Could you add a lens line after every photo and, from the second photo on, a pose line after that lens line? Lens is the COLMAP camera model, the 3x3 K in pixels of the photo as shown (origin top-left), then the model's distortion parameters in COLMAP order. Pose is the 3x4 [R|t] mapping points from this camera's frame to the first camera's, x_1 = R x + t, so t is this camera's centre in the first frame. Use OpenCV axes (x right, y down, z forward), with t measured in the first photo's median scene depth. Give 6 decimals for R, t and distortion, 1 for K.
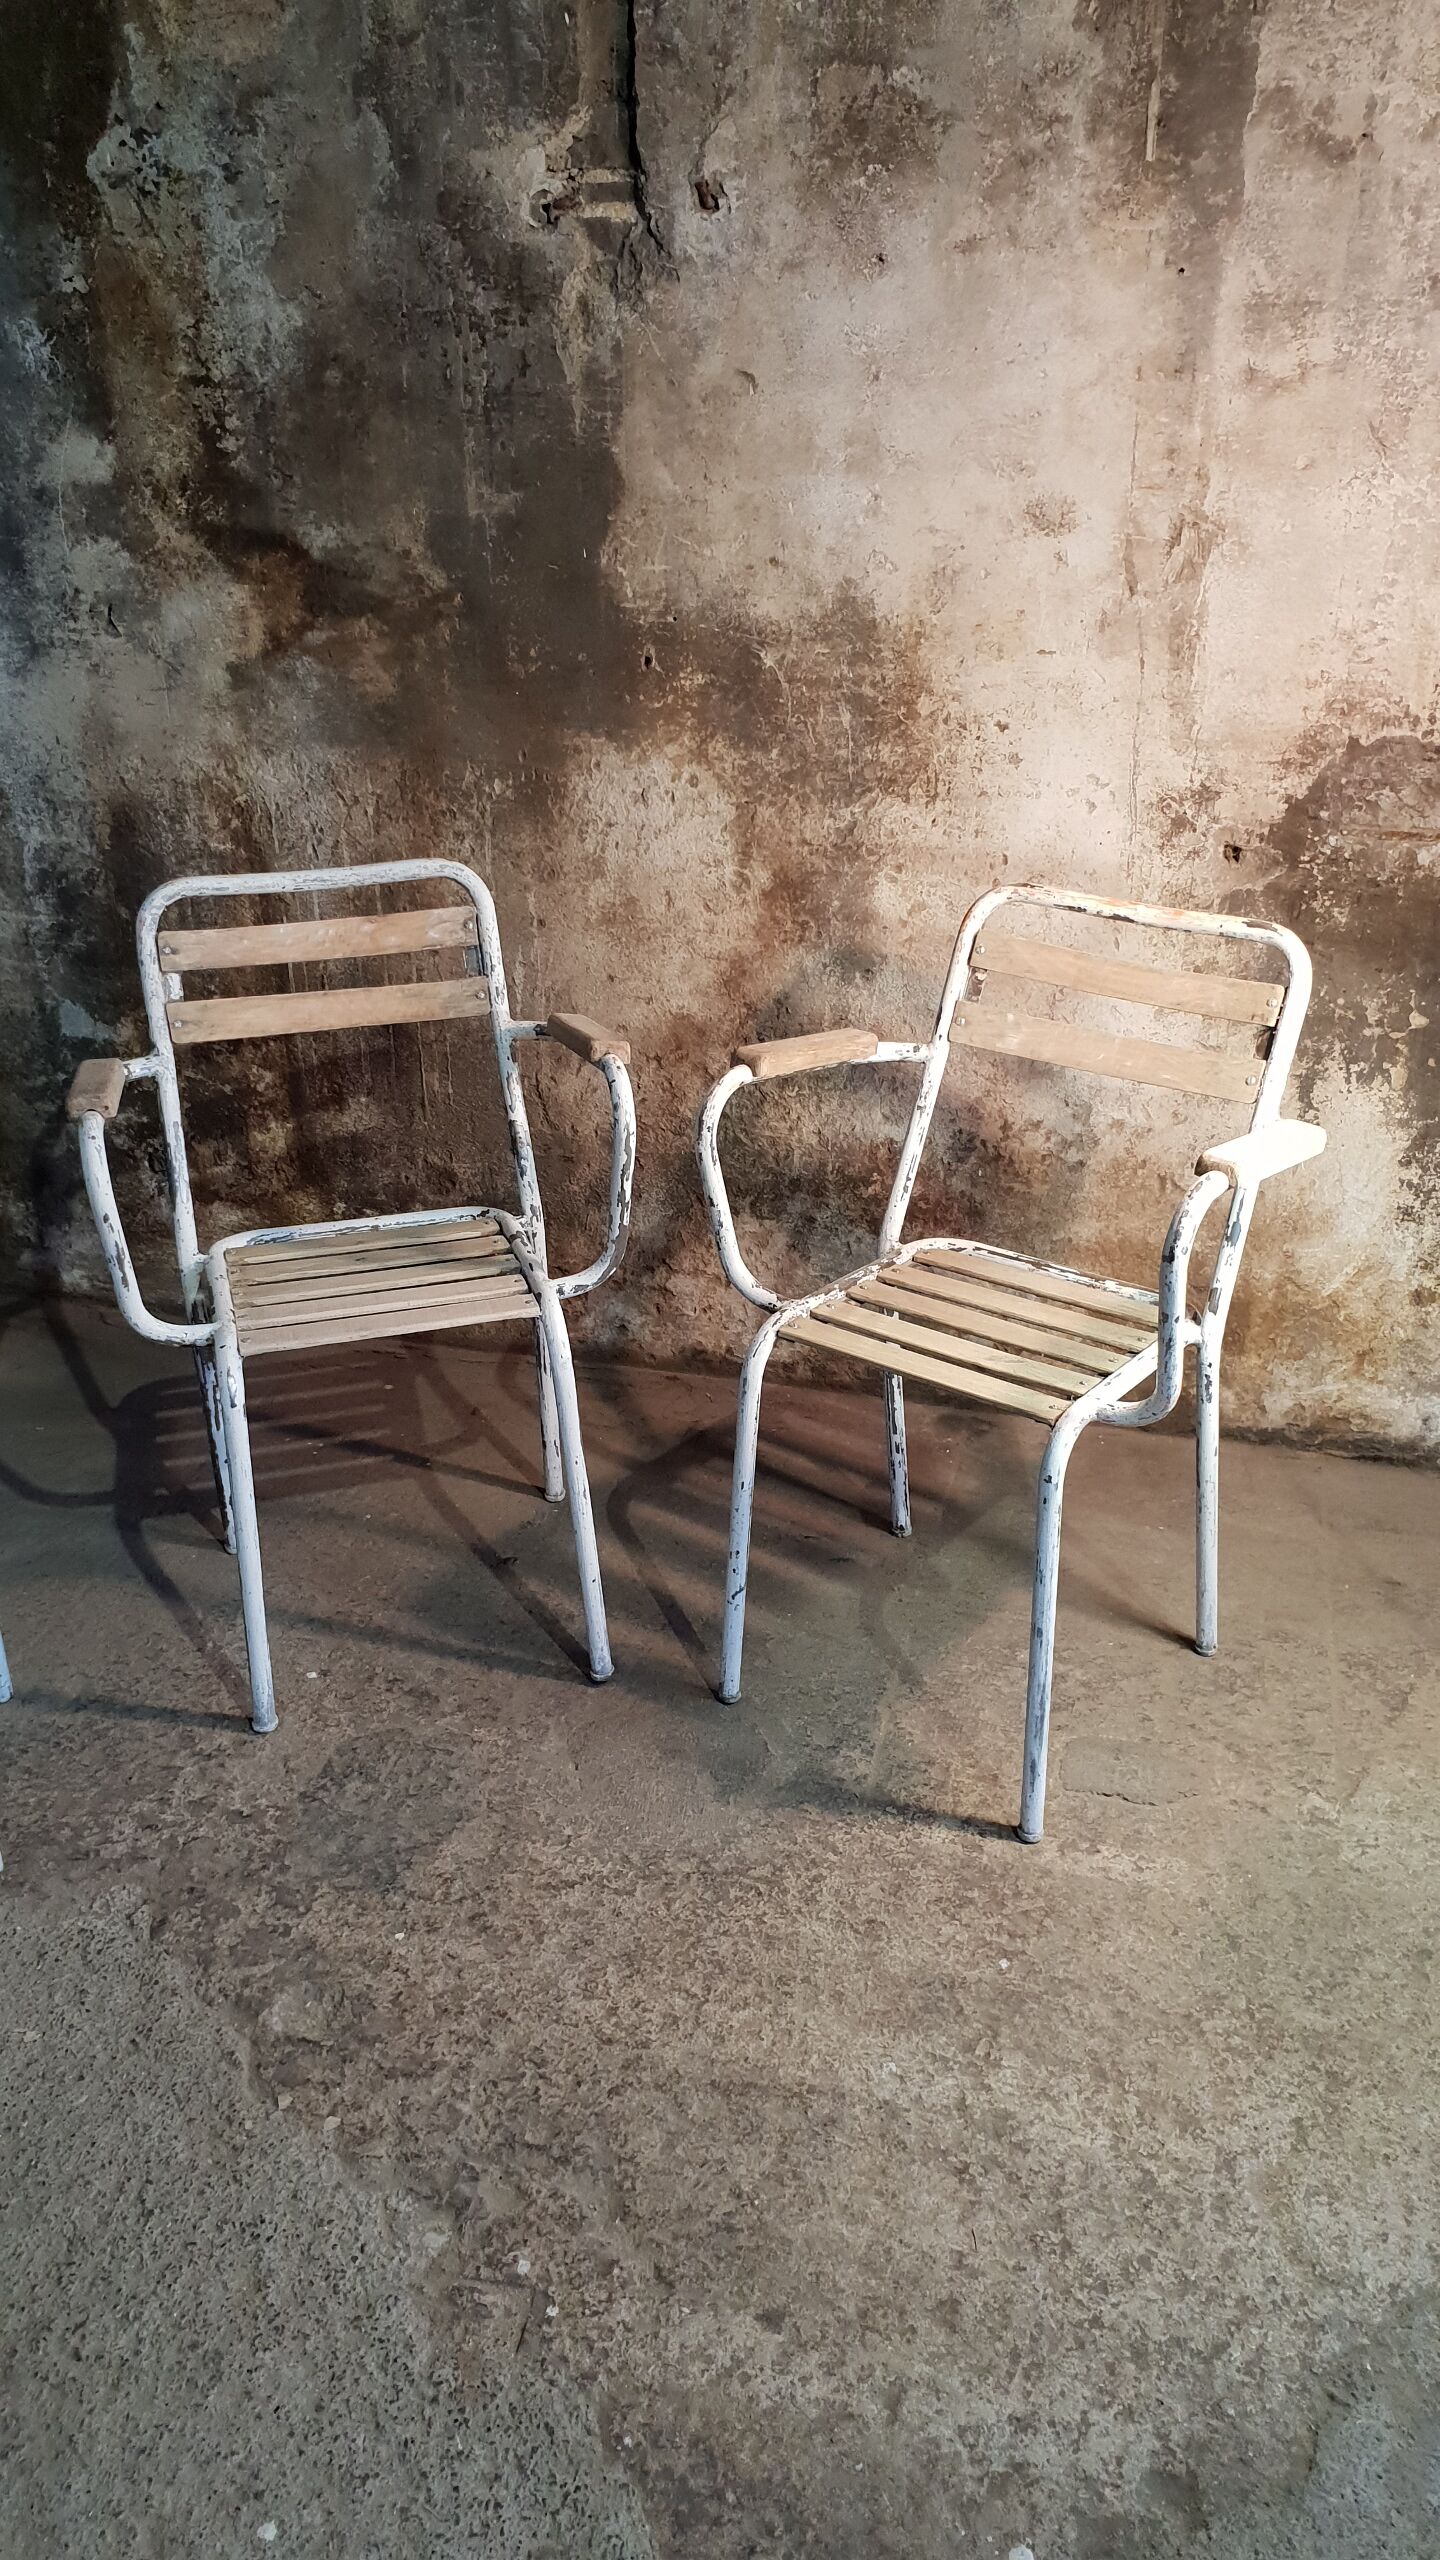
lens RADIAL K [[2053.8, 0, 720.4], [0, 2053.8, 1268.6], [0, 0, 1]] dist [0.008772, 0.056842]
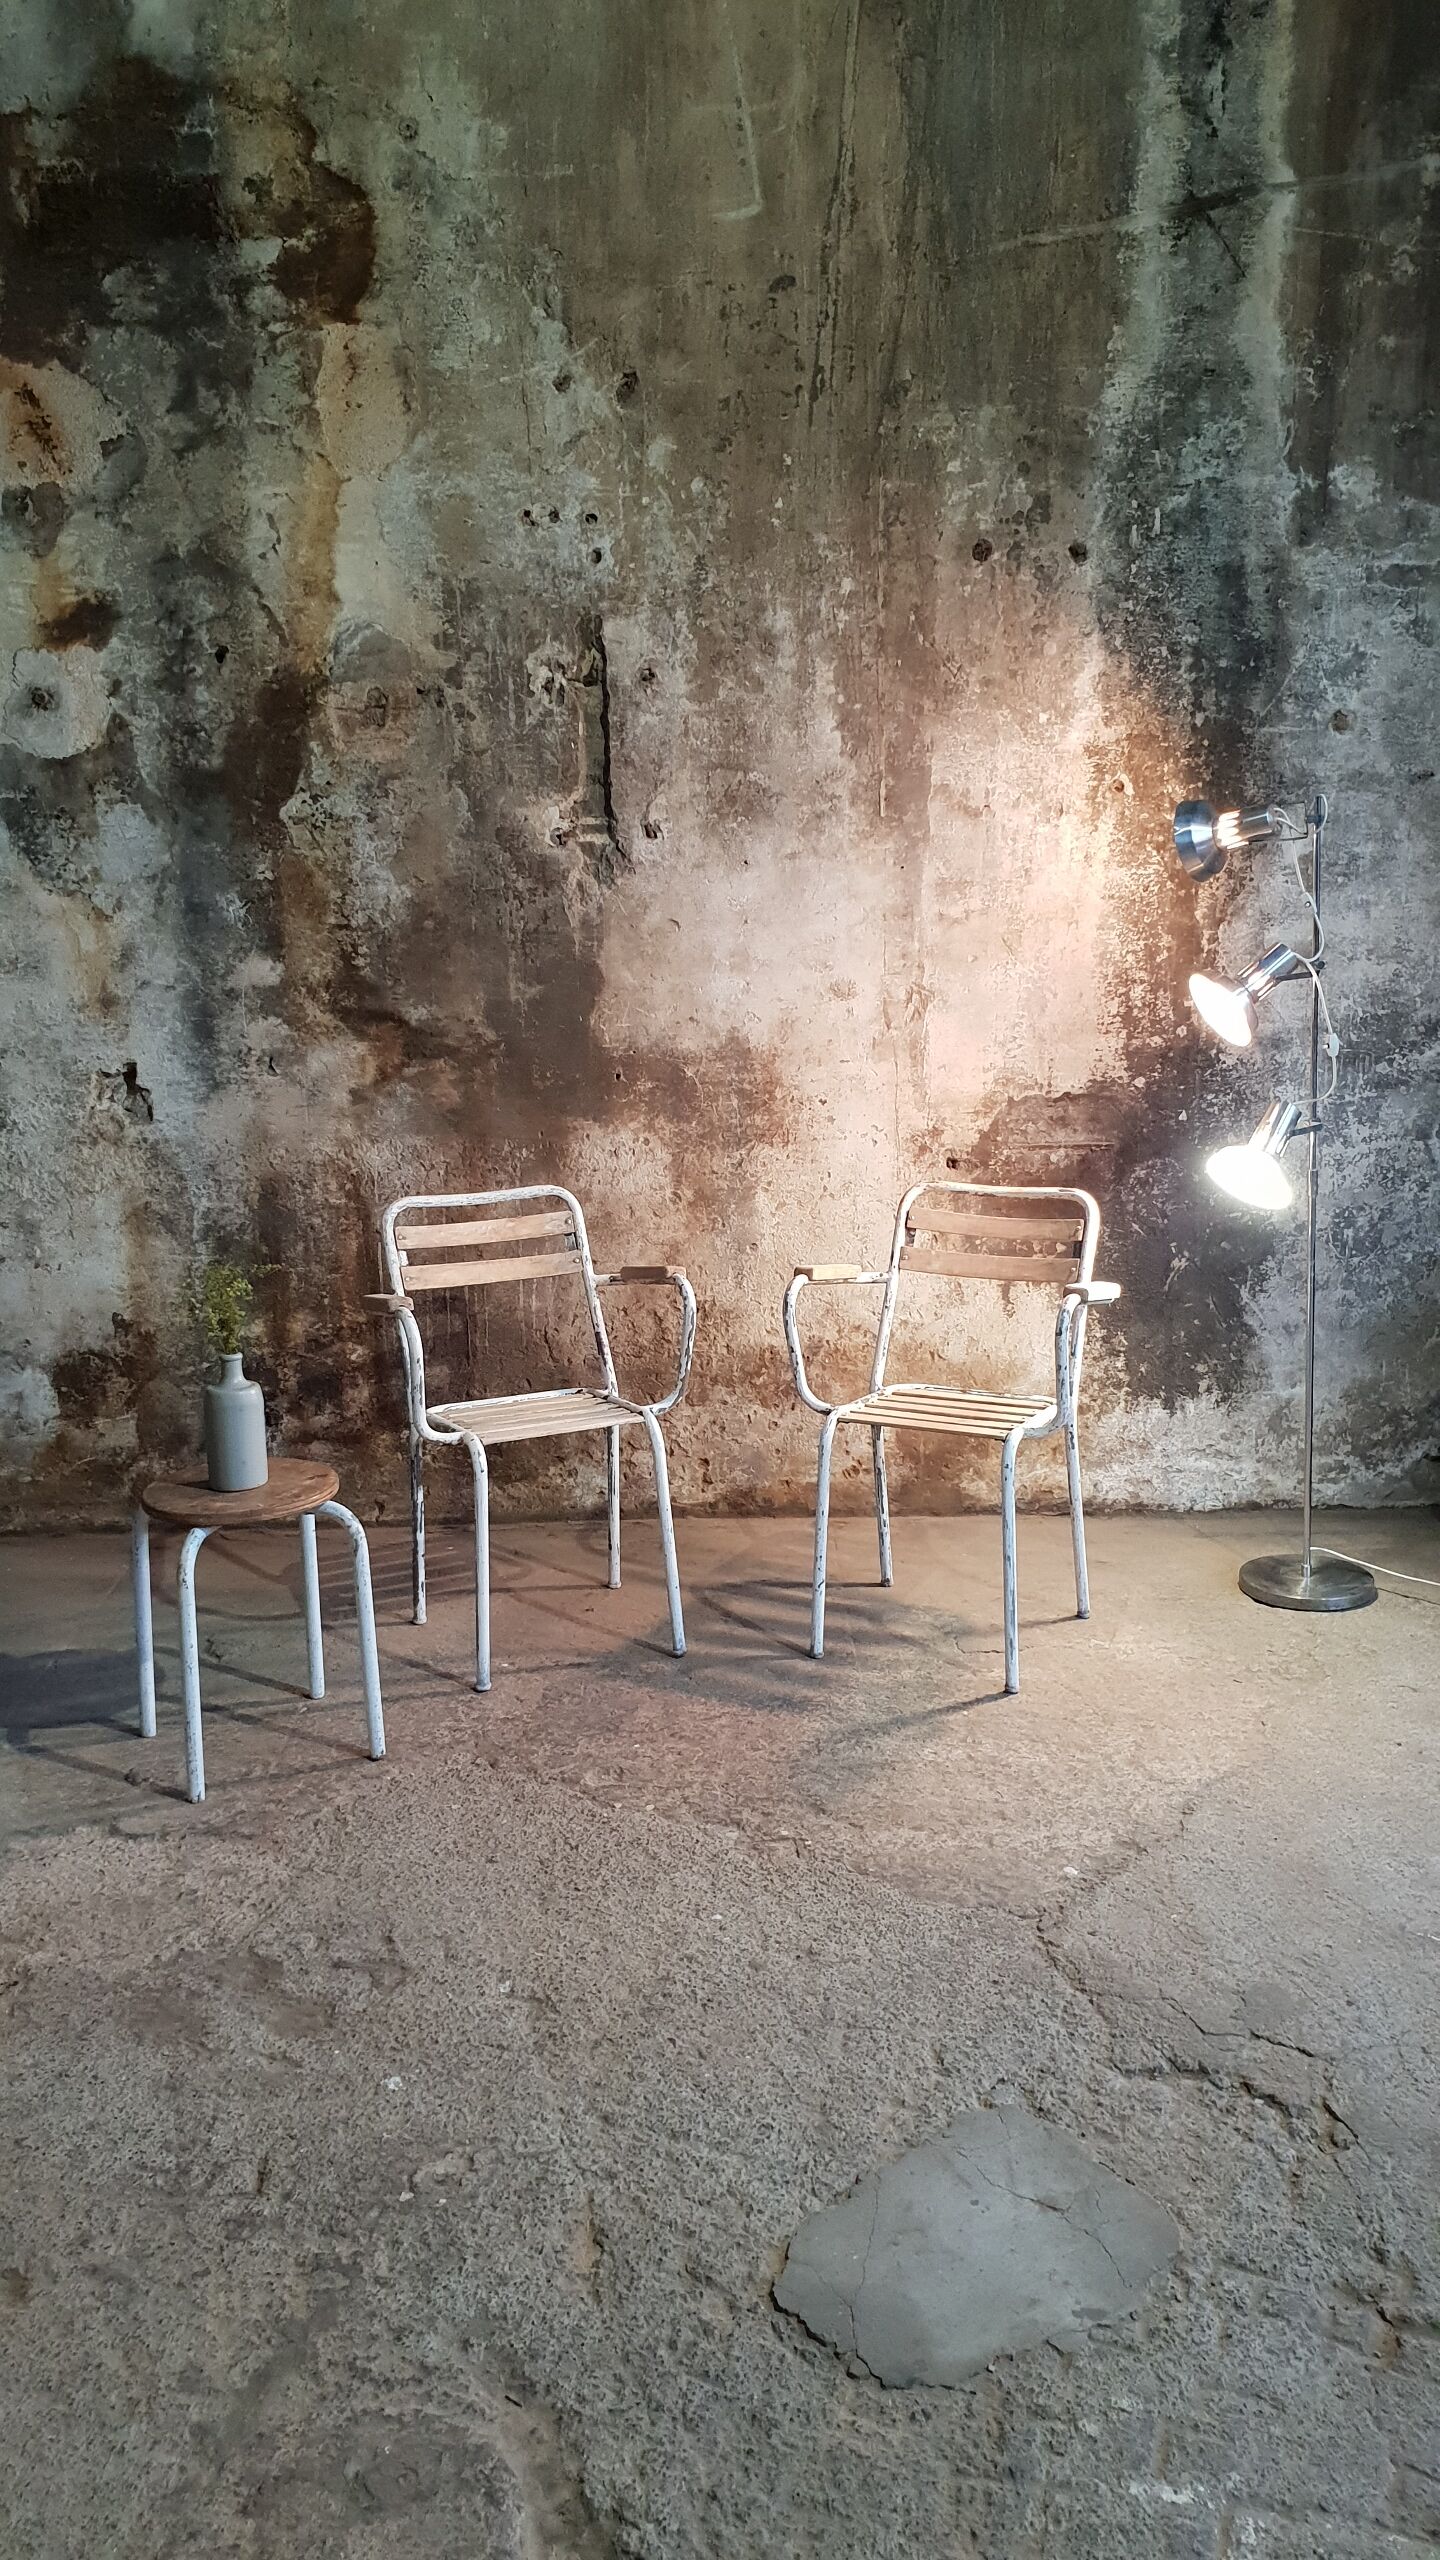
lens RADIAL K [[1995.6, 0, 745.6], [0, 1995.6, 1279.1], [0, 0, 1]] dist [0.368277, -0.976771]
pose [[0.963068, -0.059703, 0.262557, -0.405612], [0.121742, 0.966296, -0.226827, 0.281361], [-0.240165, 0.250414, 0.937877, -0.602475]]
